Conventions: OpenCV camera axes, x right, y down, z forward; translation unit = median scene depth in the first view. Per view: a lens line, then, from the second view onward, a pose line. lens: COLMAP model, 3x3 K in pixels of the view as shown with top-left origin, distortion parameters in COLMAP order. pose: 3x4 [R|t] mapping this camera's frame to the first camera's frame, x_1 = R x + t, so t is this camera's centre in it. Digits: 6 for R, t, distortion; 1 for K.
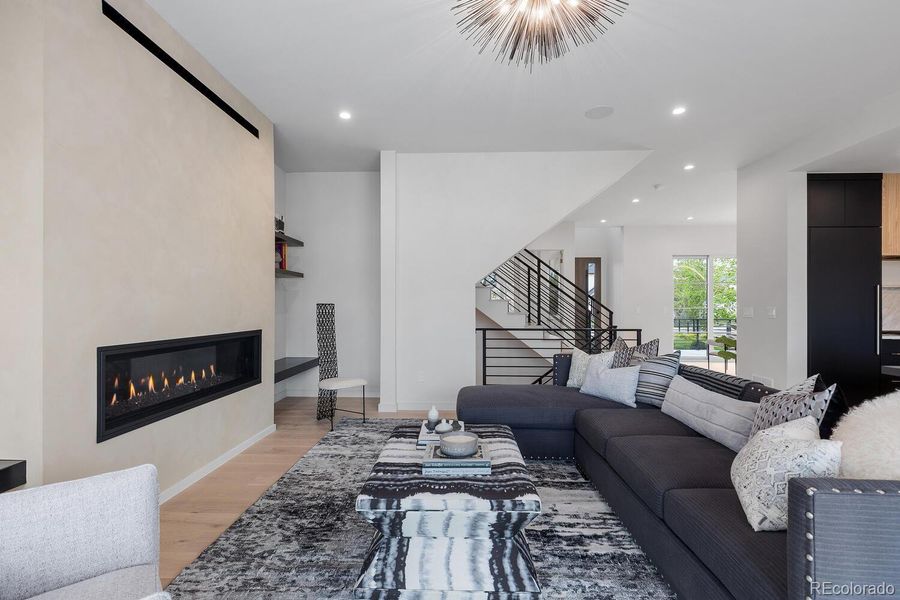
lens RADIAL K [[404.6, 0, 451.1], [0, 404.6, 305.7], [0, 0, 1]] dist [0.006800, -0.001390]
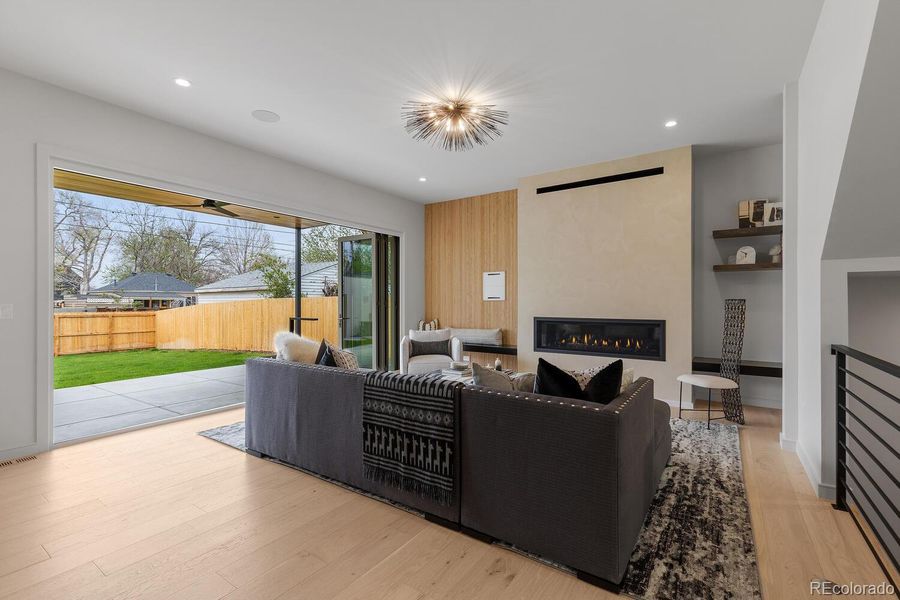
lens RADIAL K [[404.6, 0, 450.7], [0, 404.6, 299.1], [0, 0, 1]] dist [0.006800, -0.001390]
pose [[-0.535743, -0.006785, -0.844354, 0.770523], [0.000429, 0.999965, -0.008307, 0.002559], [0.844381, -0.004813, -0.535722, 0.864361]]
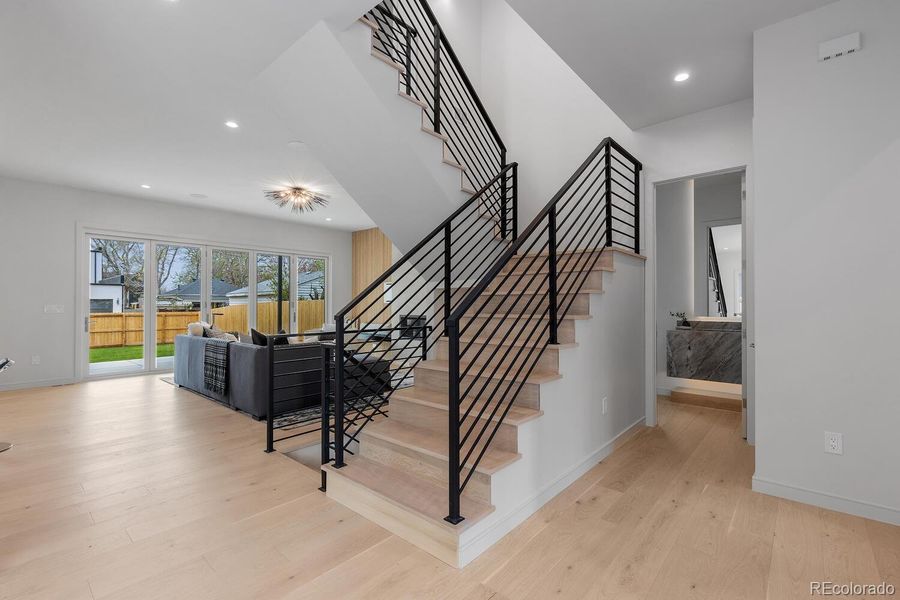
lens RADIAL K [[404.6, 0, 448.2], [0, 404.6, 300.6], [0, 0, 1]] dist [0.006800, -0.001390]
pose [[-0.634936, -0.008273, -0.772521, 0.814459], [-0.000466, 0.999947, -0.010325, 0.003776], [0.772565, -0.006195, -0.634906, 1.667289]]
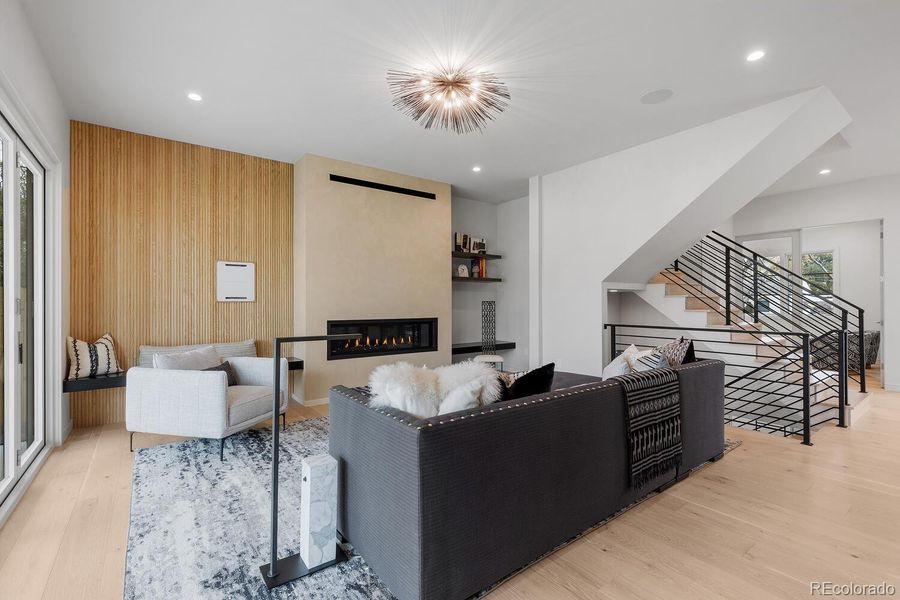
lens RADIAL K [[404.6, 0, 449.7], [0, 404.6, 301.4], [0, 0, 1]] dist [0.006800, -0.001390]
pose [[0.621359, -0.004413, -0.783514, 0.639672], [0.001915, 0.999990, -0.004113, 0.000805], [0.783524, 0.001055, 0.621361, 0.034343]]
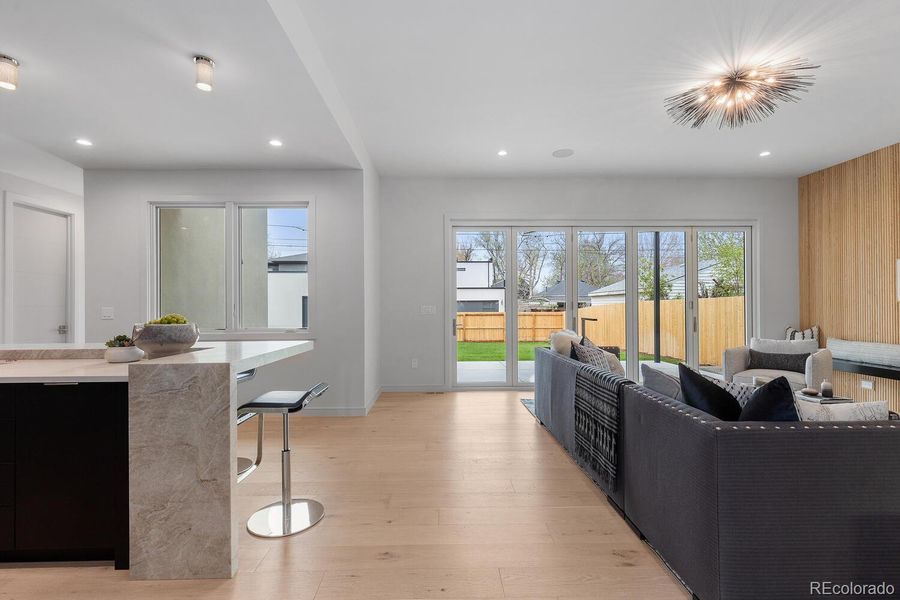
lens RADIAL K [[404.6, 0, 448.6], [0, 404.6, 302.1], [0, 0, 1]] dist [0.006800, -0.001390]
pose [[-0.998353, 0.001409, -0.057355, 0.621711], [0.001835, 0.999971, -0.007371, 0.002315], [0.057343, -0.007464, -0.998327, 1.095801]]
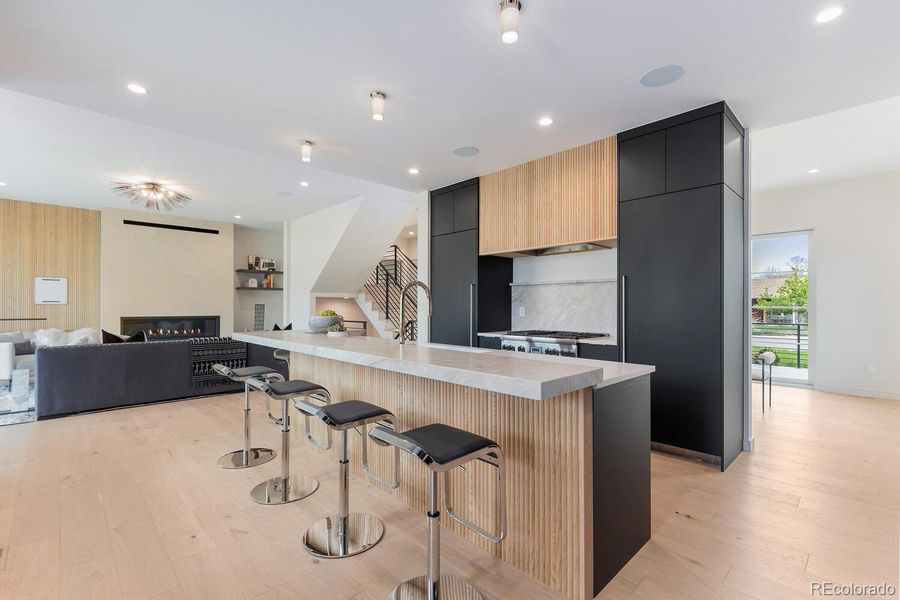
lens RADIAL K [[404.6, 0, 451.0], [0, 404.6, 304.5], [0, 0, 1]] dist [0.006800, -0.001390]
pose [[0.713333, -0.002446, -0.700821, 1.648850], [-0.000021, 0.999994, -0.003512, 0.003051], [0.700825, 0.002520, 0.713329, 0.207656]]
